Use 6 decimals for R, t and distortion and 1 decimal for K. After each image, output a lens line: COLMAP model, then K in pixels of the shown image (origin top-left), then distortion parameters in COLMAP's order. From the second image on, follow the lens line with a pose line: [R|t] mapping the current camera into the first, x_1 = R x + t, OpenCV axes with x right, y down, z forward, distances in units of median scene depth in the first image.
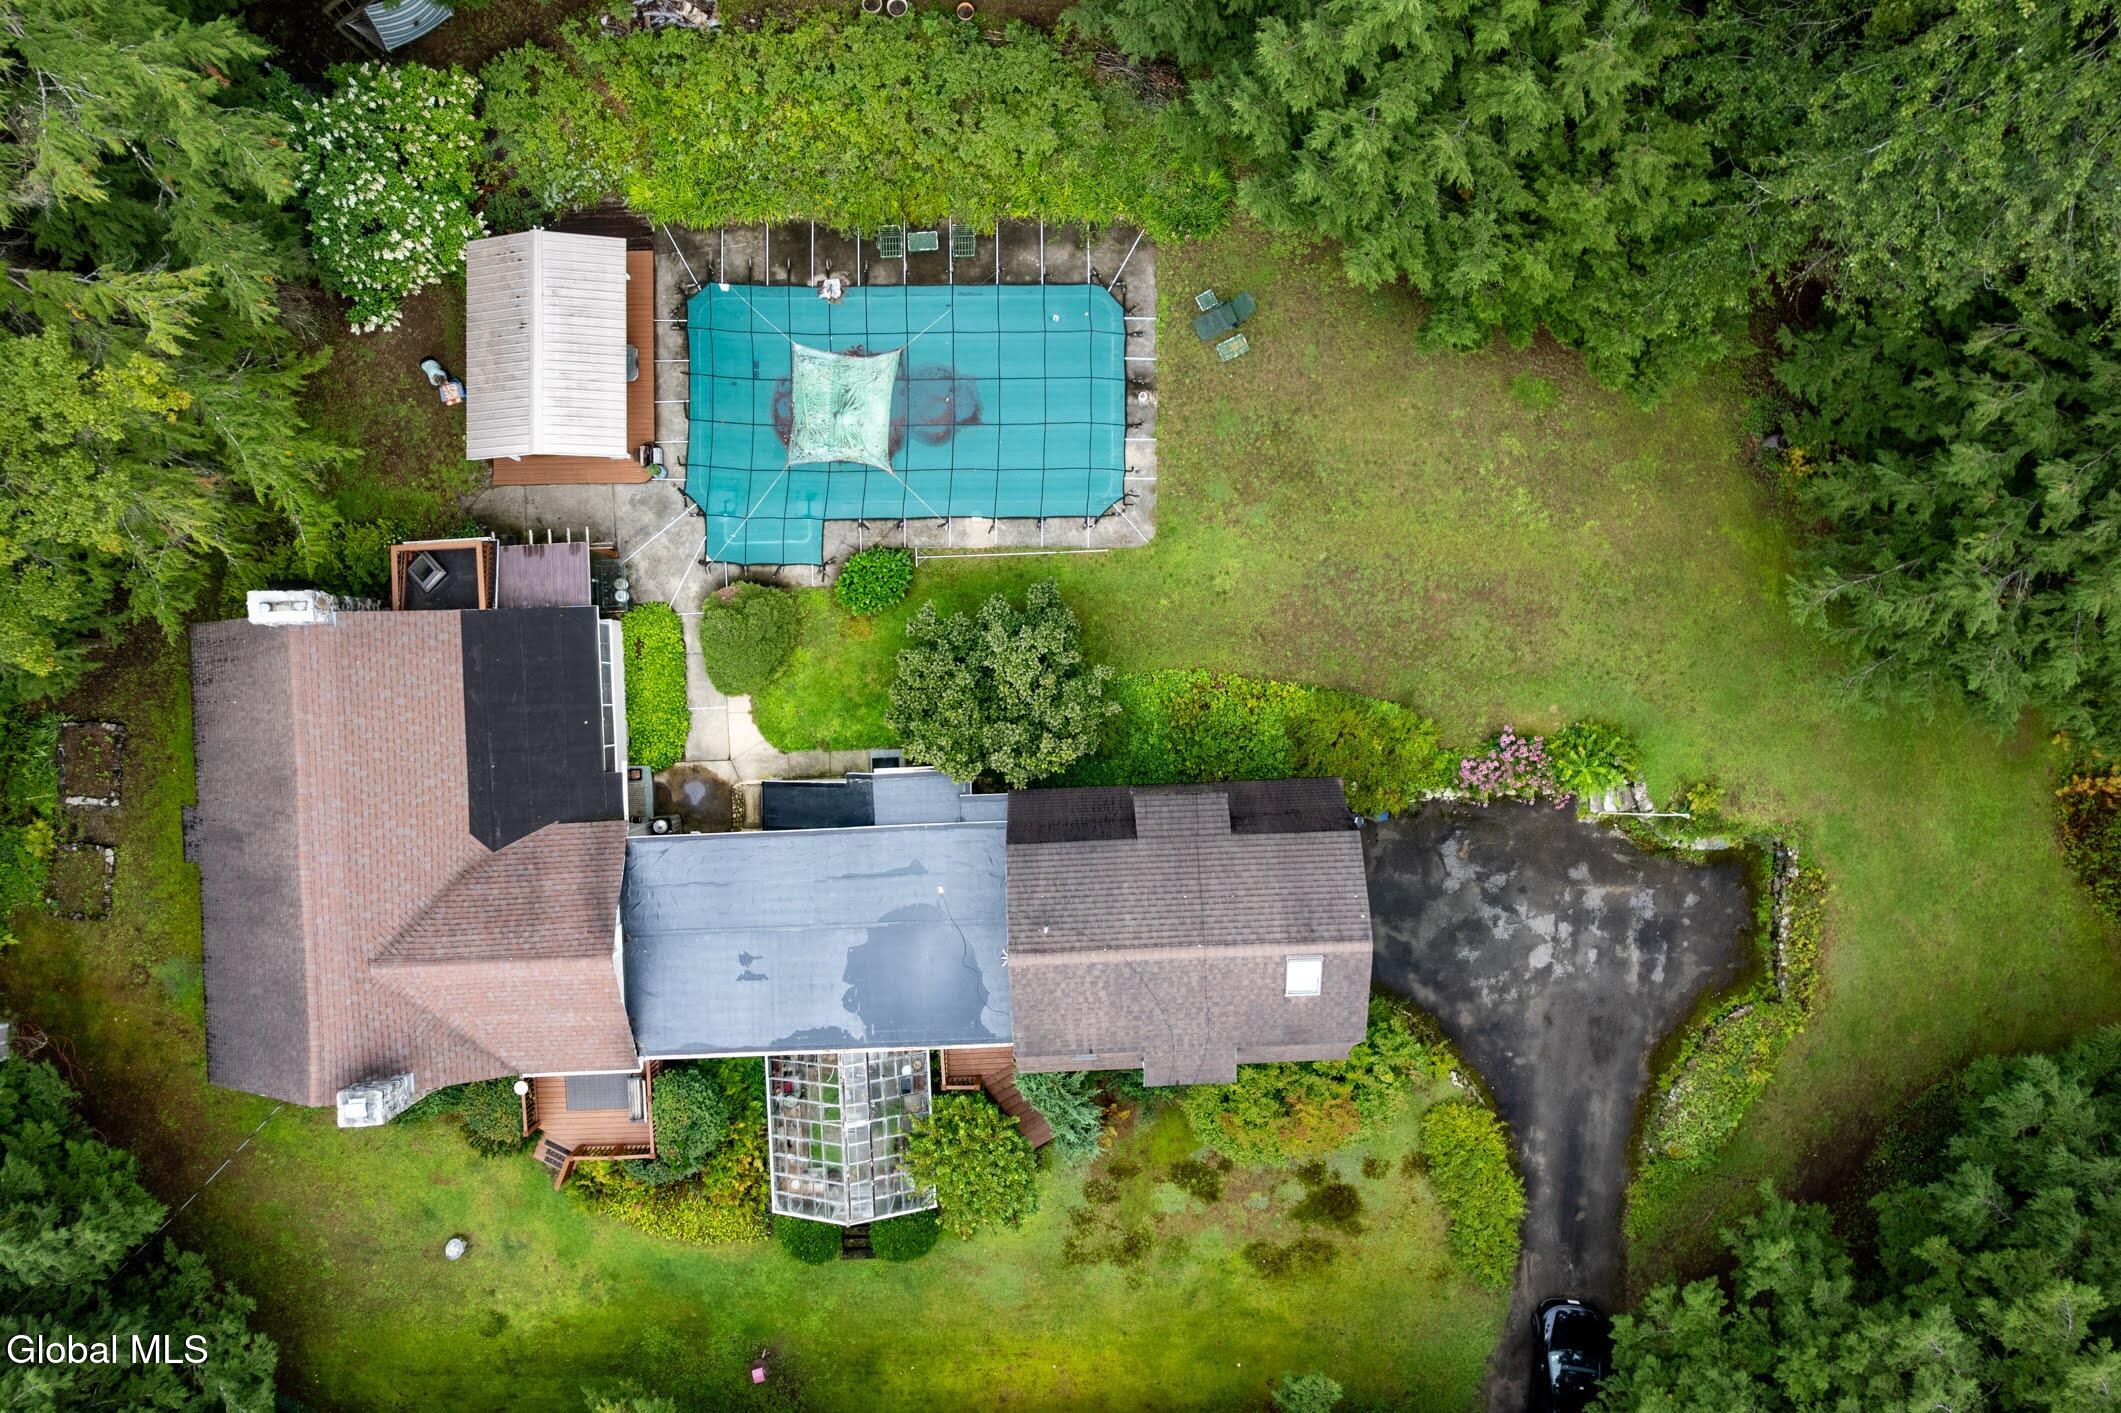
lens RADIAL K [[1276.0, 0, 1060.5], [0, 1276.0, 706.5], [0, 0, 1]] dist [-0.000159, -0.000042]
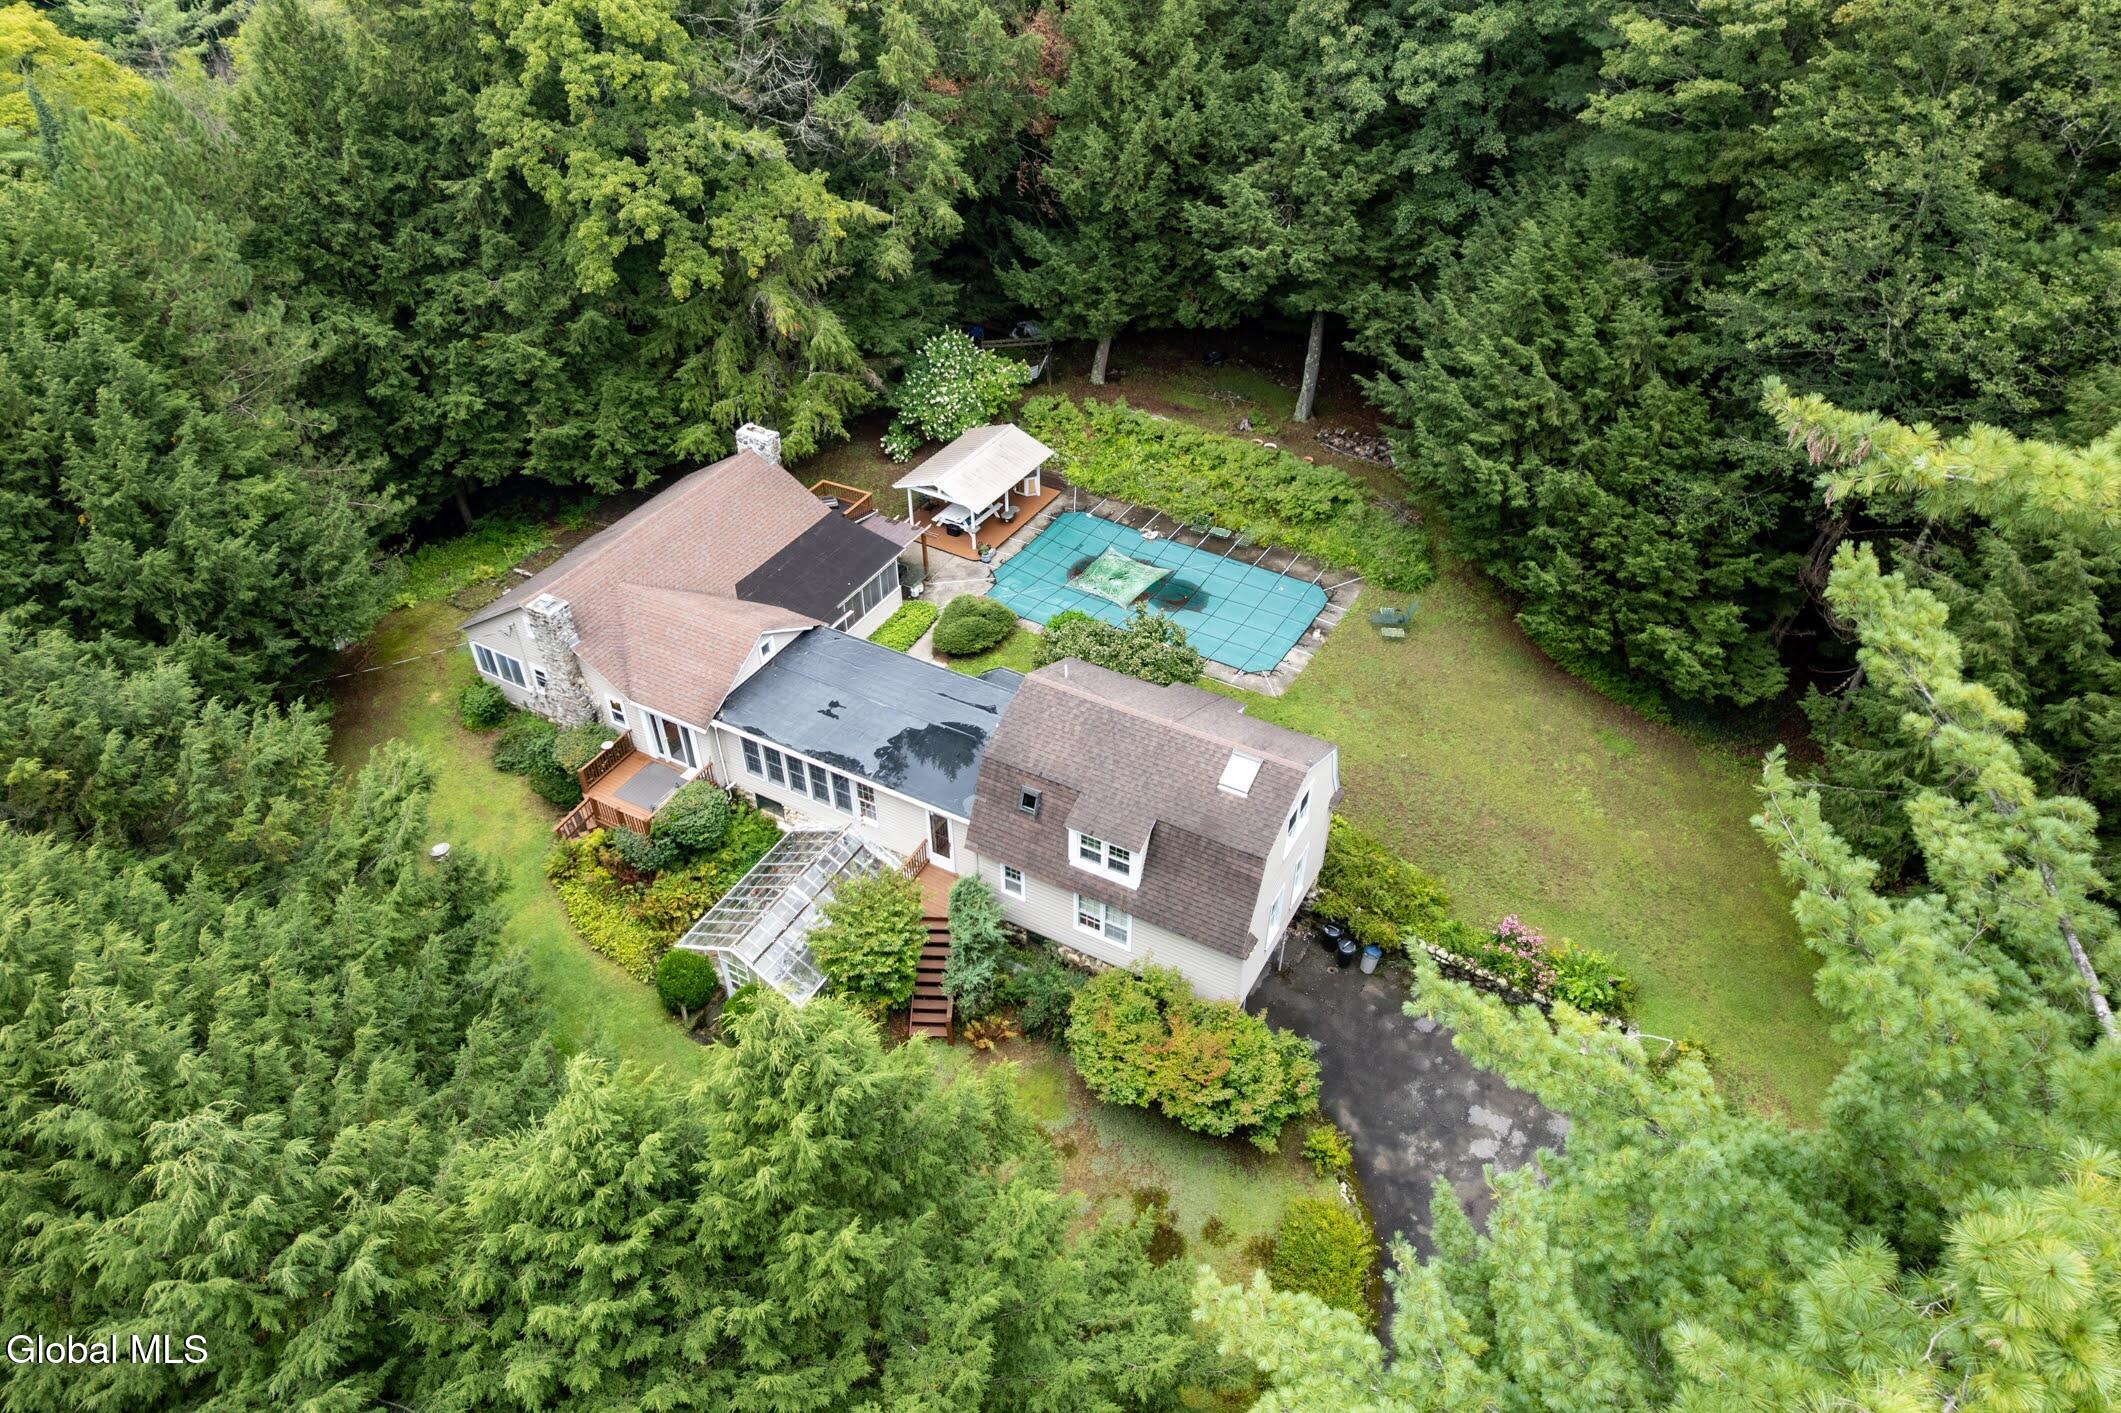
lens RADIAL K [[1276.0, 0, 1060.5], [0, 1276.0, 706.5], [0, 0, 1]] dist [-0.000159, -0.000042]
pose [[0.853128, 0.348786, -0.387971, 0.378779], [-0.521613, 0.556555, -0.646658, 0.801824], [-0.009619, 0.754053, 0.656744, 0.175117]]
